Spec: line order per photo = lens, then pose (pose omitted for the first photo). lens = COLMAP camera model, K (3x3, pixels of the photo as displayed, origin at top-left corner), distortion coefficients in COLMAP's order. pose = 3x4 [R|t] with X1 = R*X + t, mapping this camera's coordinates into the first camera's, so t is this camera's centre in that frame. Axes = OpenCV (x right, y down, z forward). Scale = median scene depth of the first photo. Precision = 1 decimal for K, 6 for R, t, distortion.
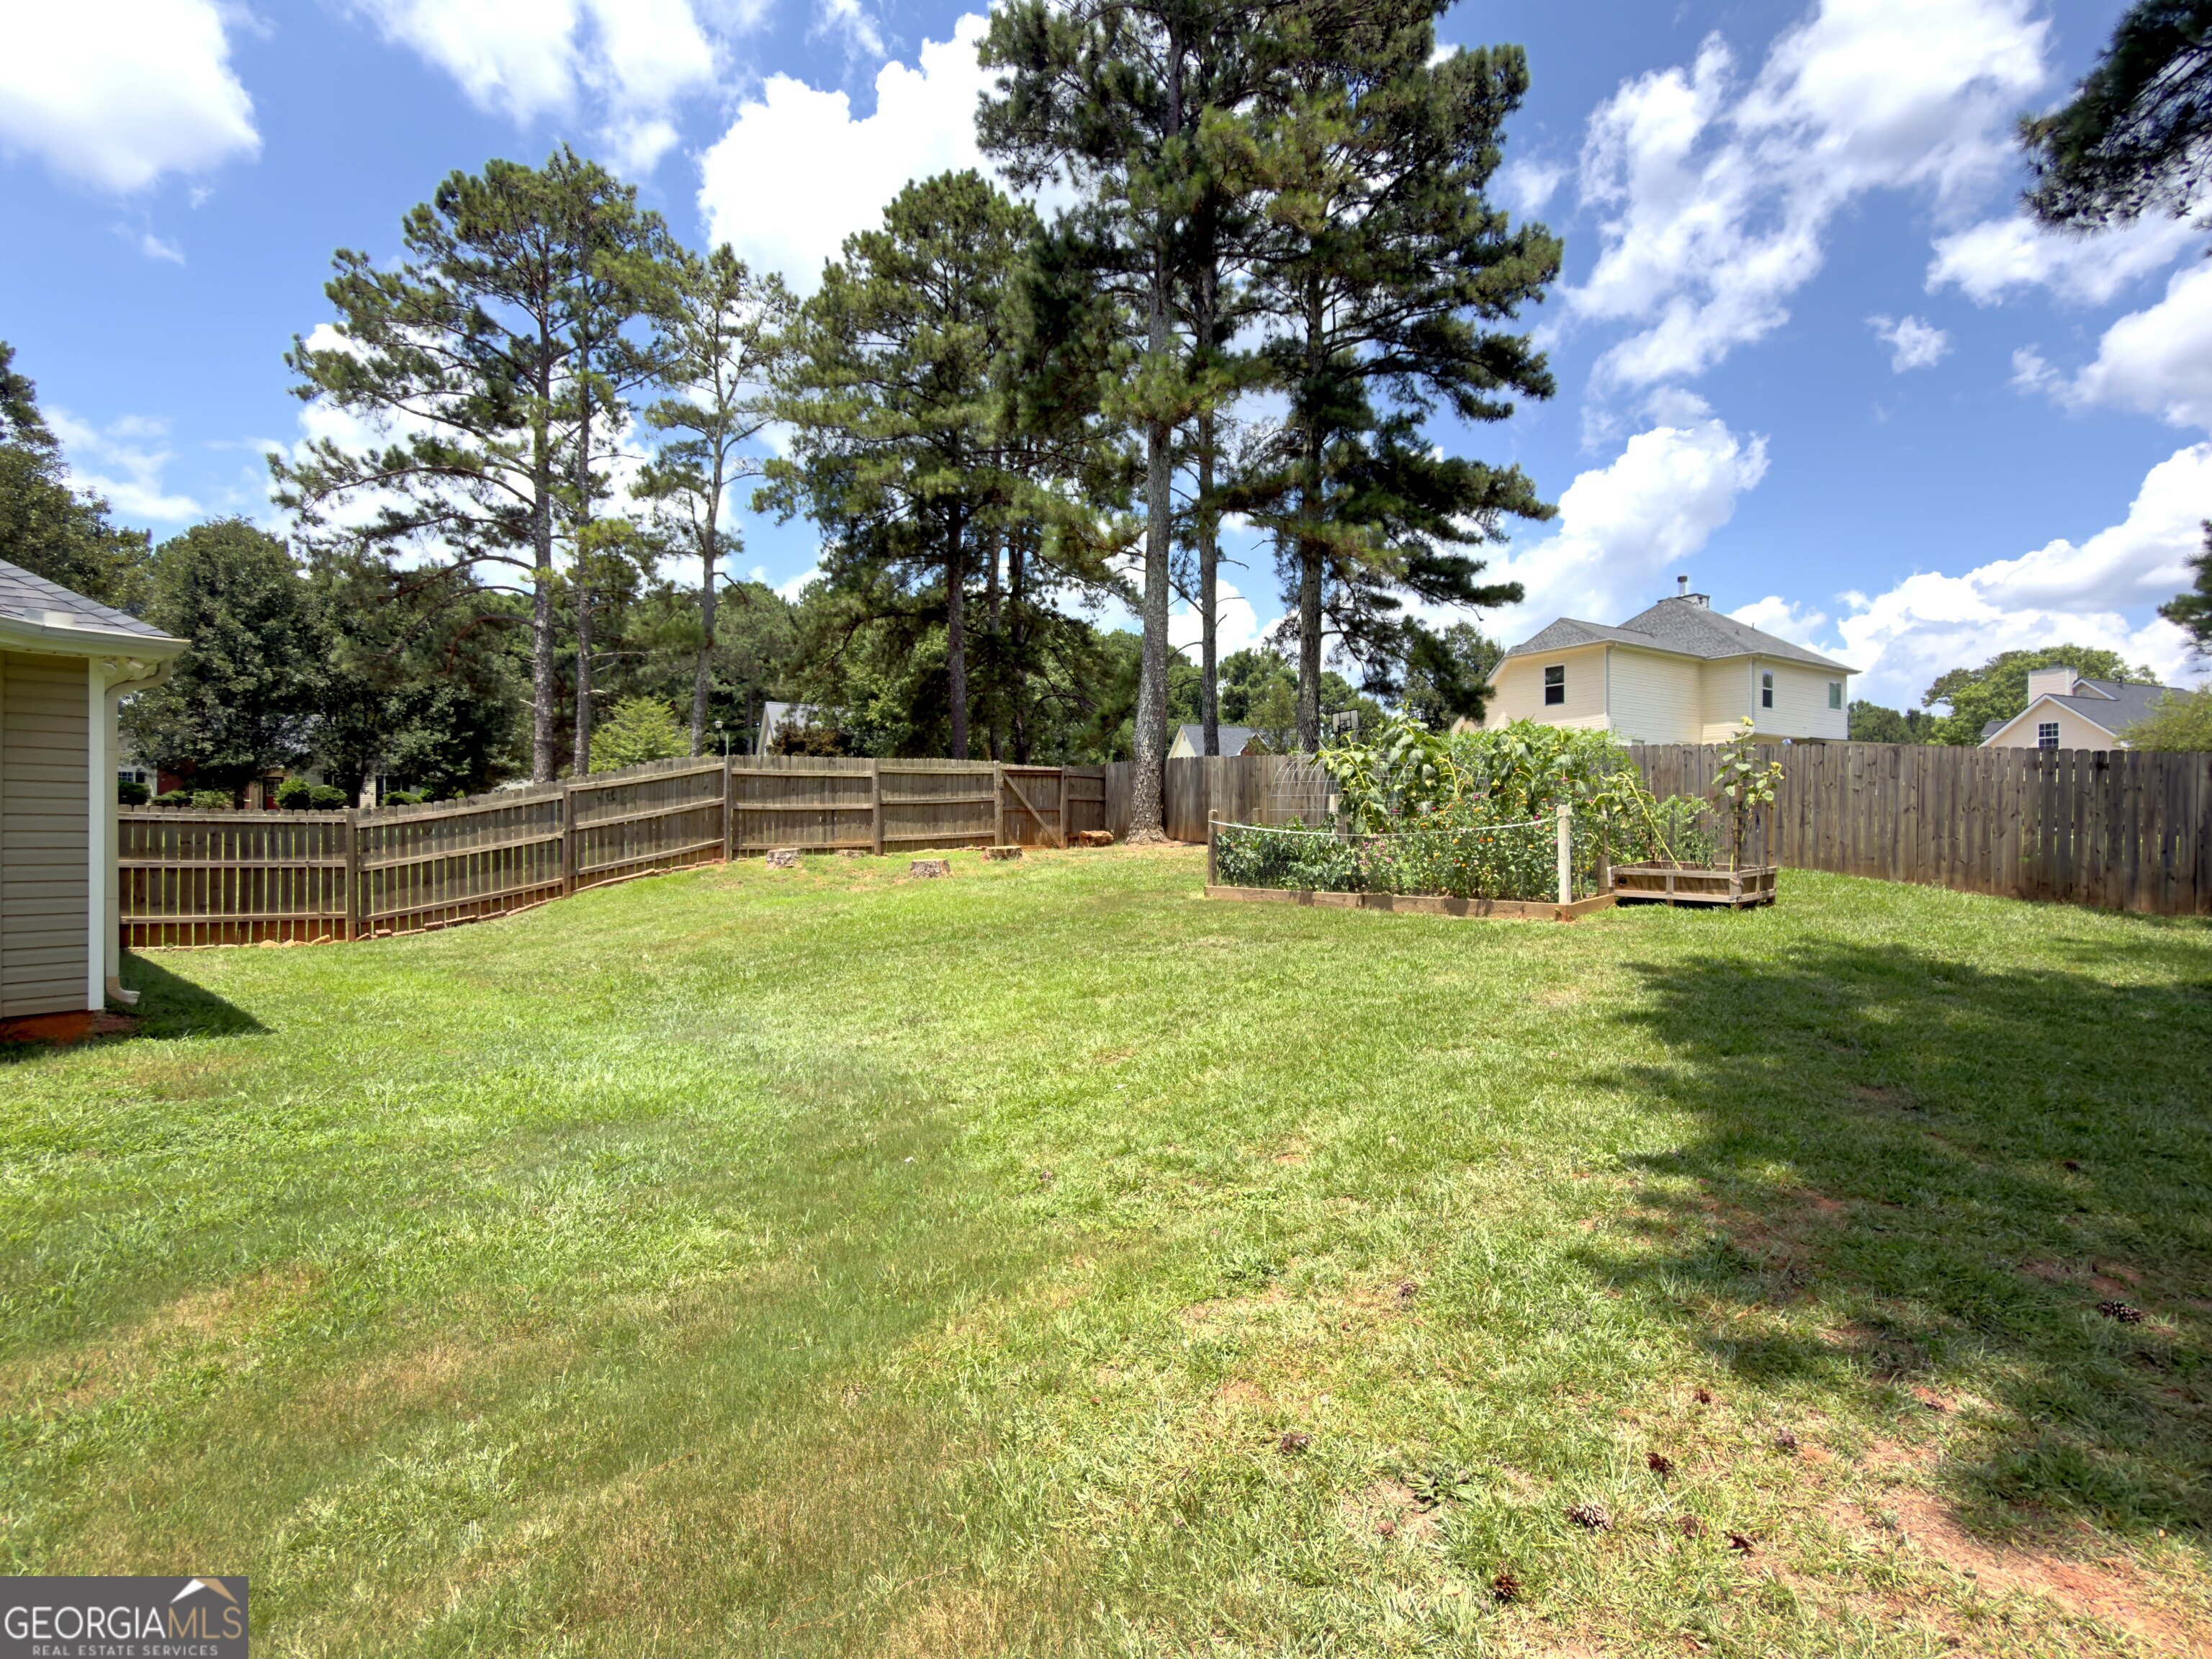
lens RADIAL K [[1056.7, 0, 1106.0], [0, 1056.7, 829.5], [0, 0, 1]] dist [-0.002273, -0.000178]
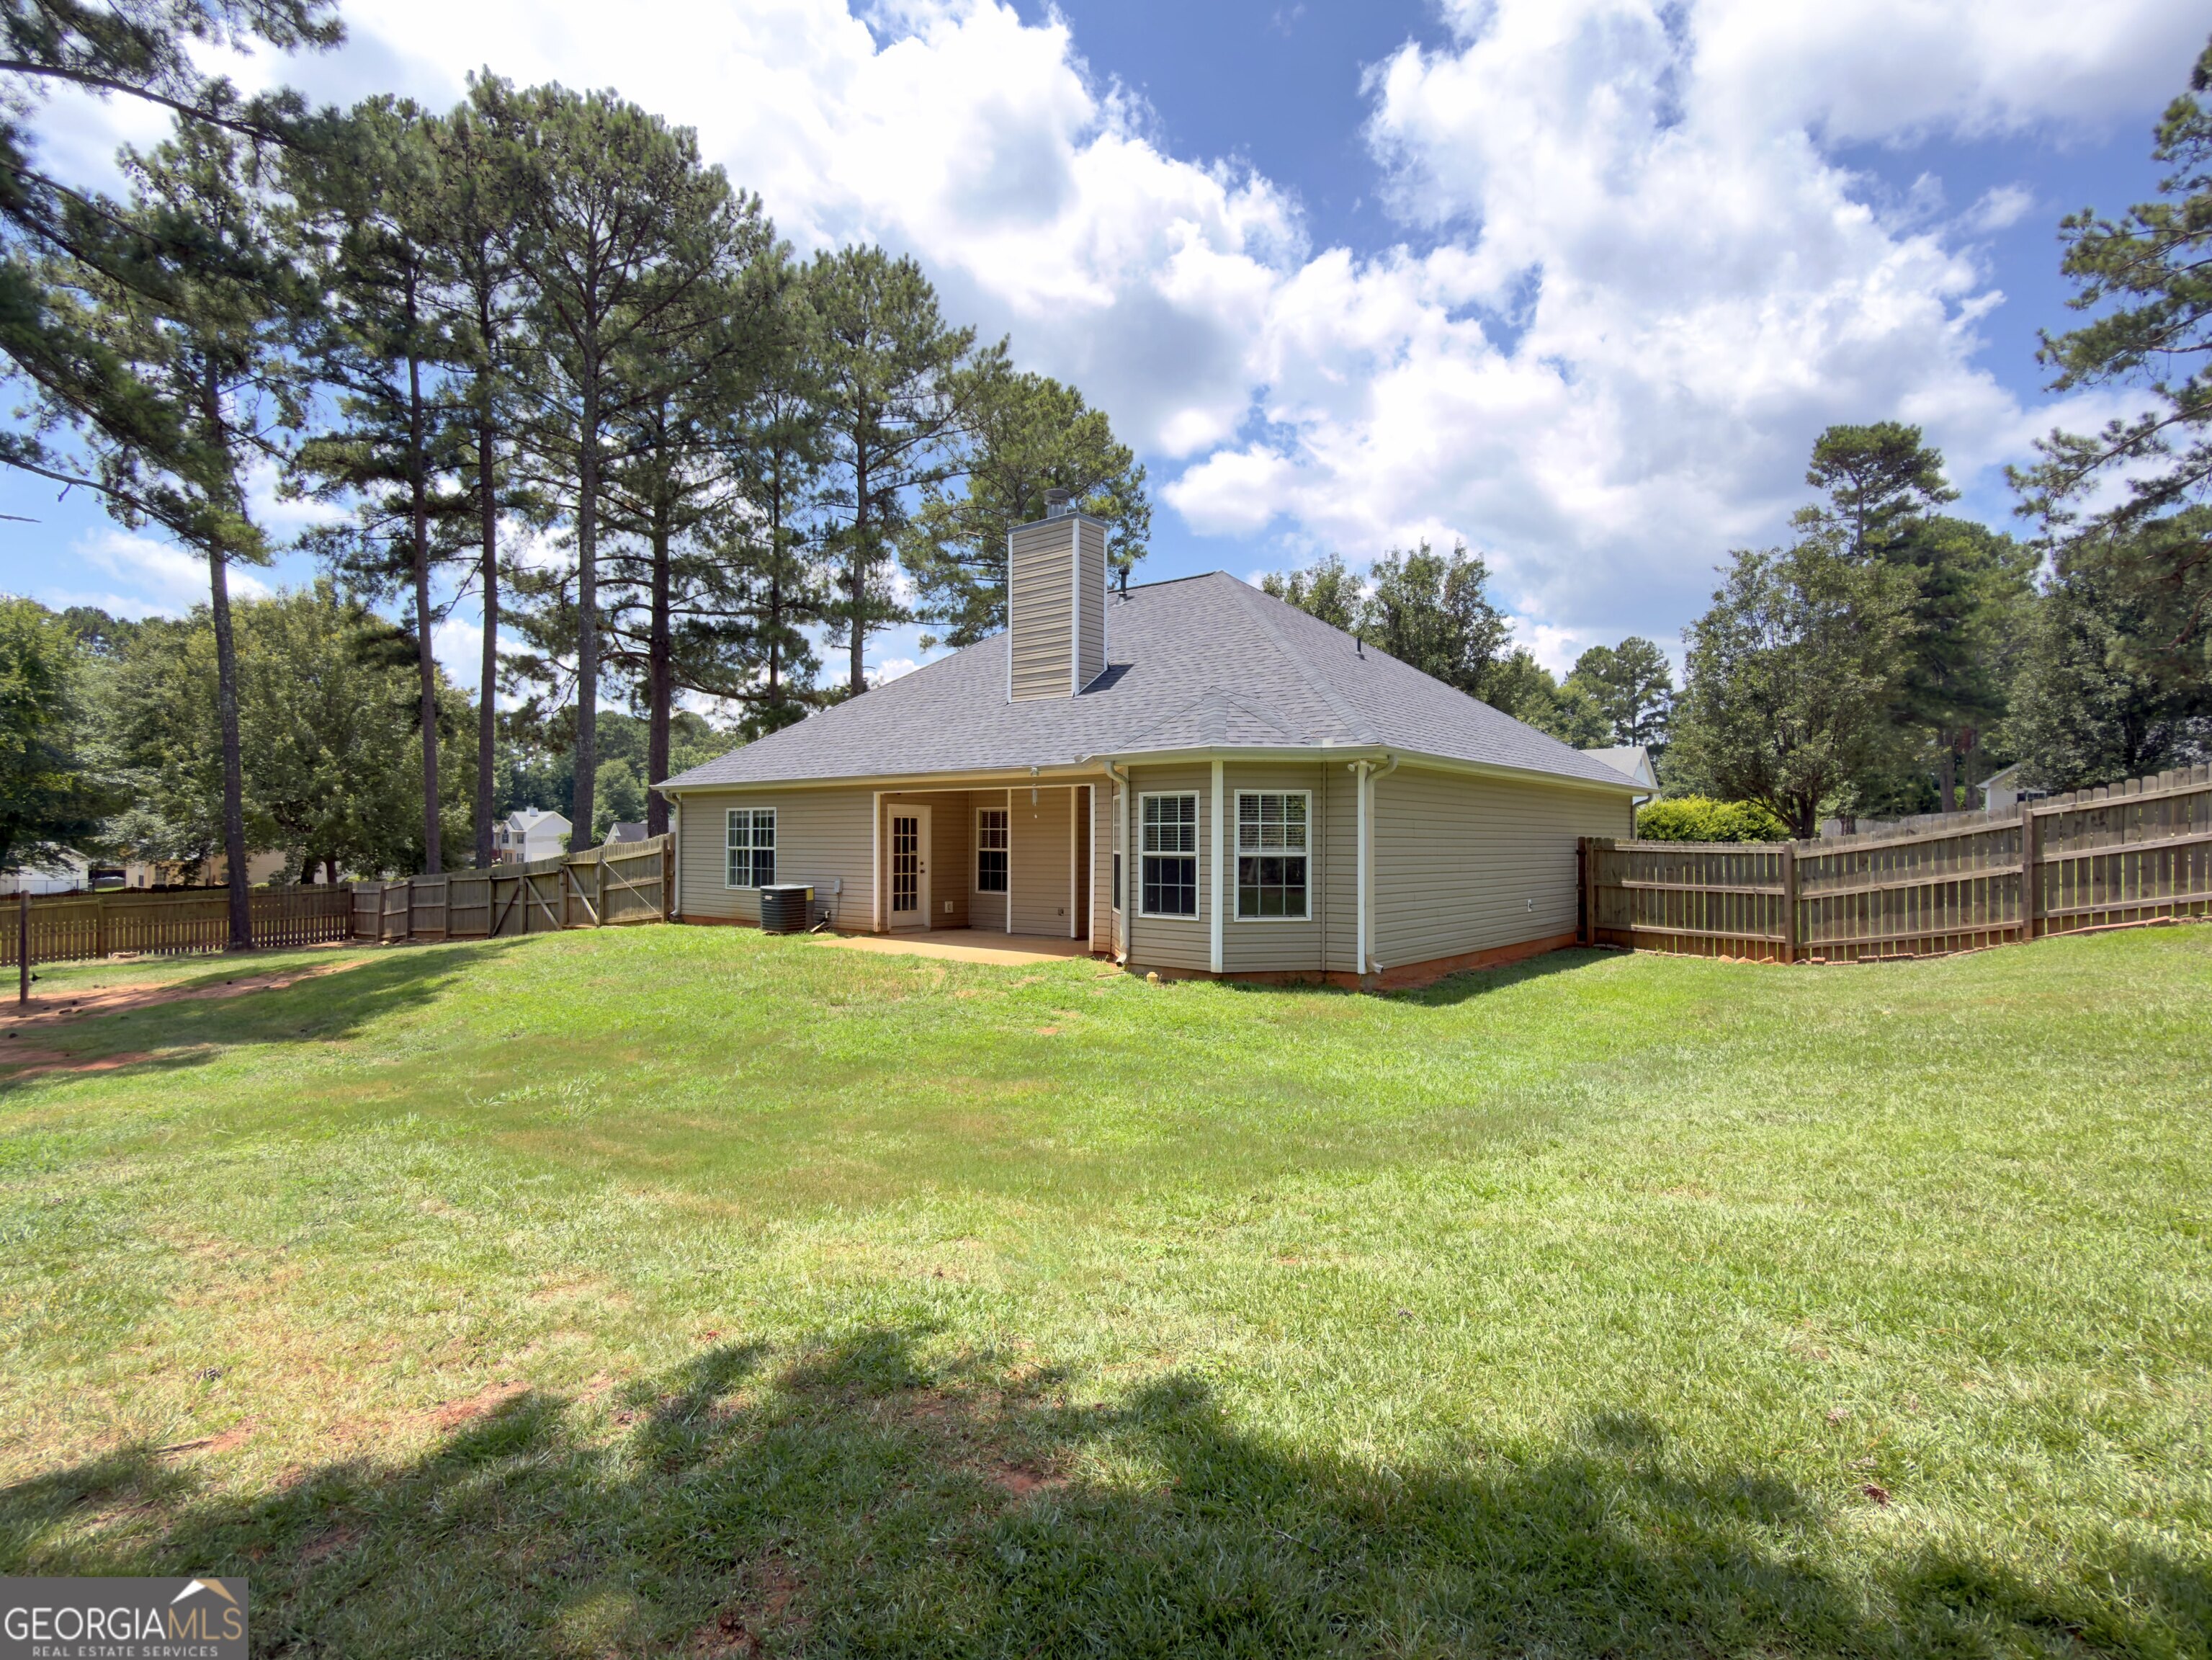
lens RADIAL K [[1097.3, 0, 1106.0], [0, 1097.3, 830.0], [0, 0, 1]] dist [-0.000956, -0.000153]
pose [[0.031432, -0.014289, -0.999404, 0.228606], [-0.000272, 0.999898, -0.014305, -0.008755], [0.999506, 0.000721, 0.031424, 0.170580]]
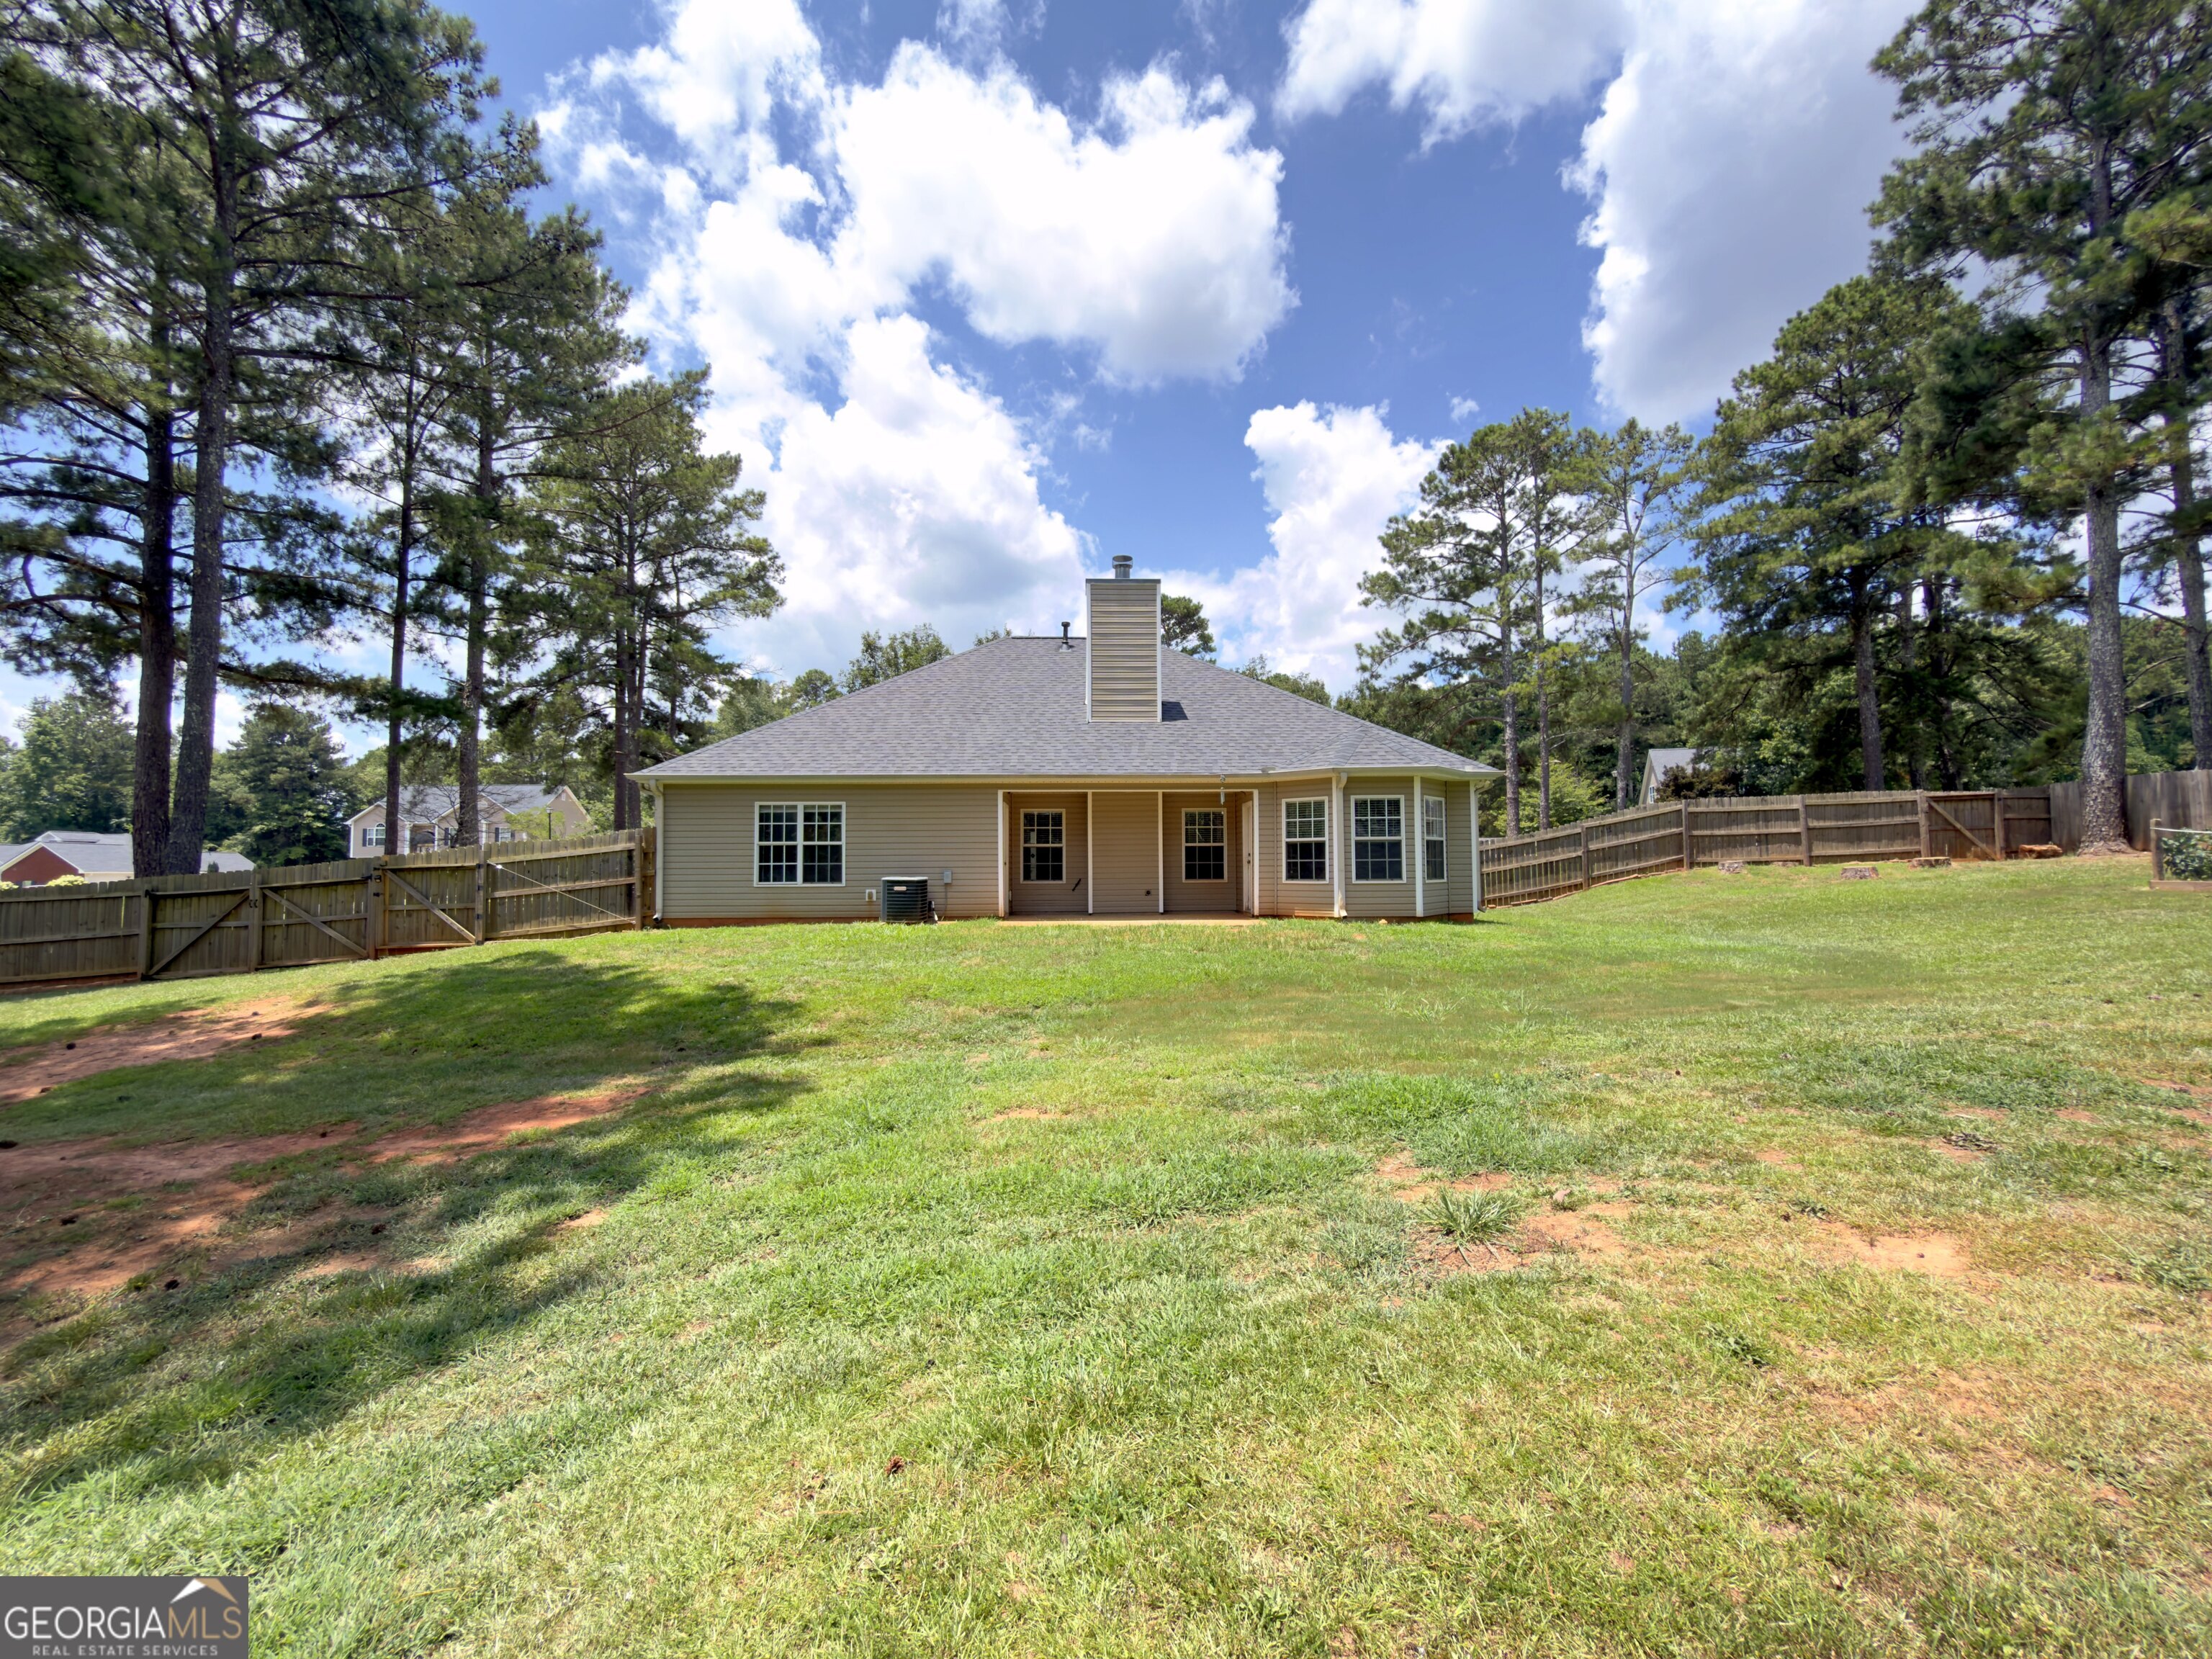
lens RADIAL K [[910.0, 0, 1114.2], [0, 910.0, 829.6], [0, 0, 1]] dist [-0.000074, 0.000157]
pose [[0.676515, -0.041161, -0.735278, 0.035745], [0.011398, 0.998902, -0.045431, 0.016980], [0.736341, 0.022354, 0.676242, -0.371559]]
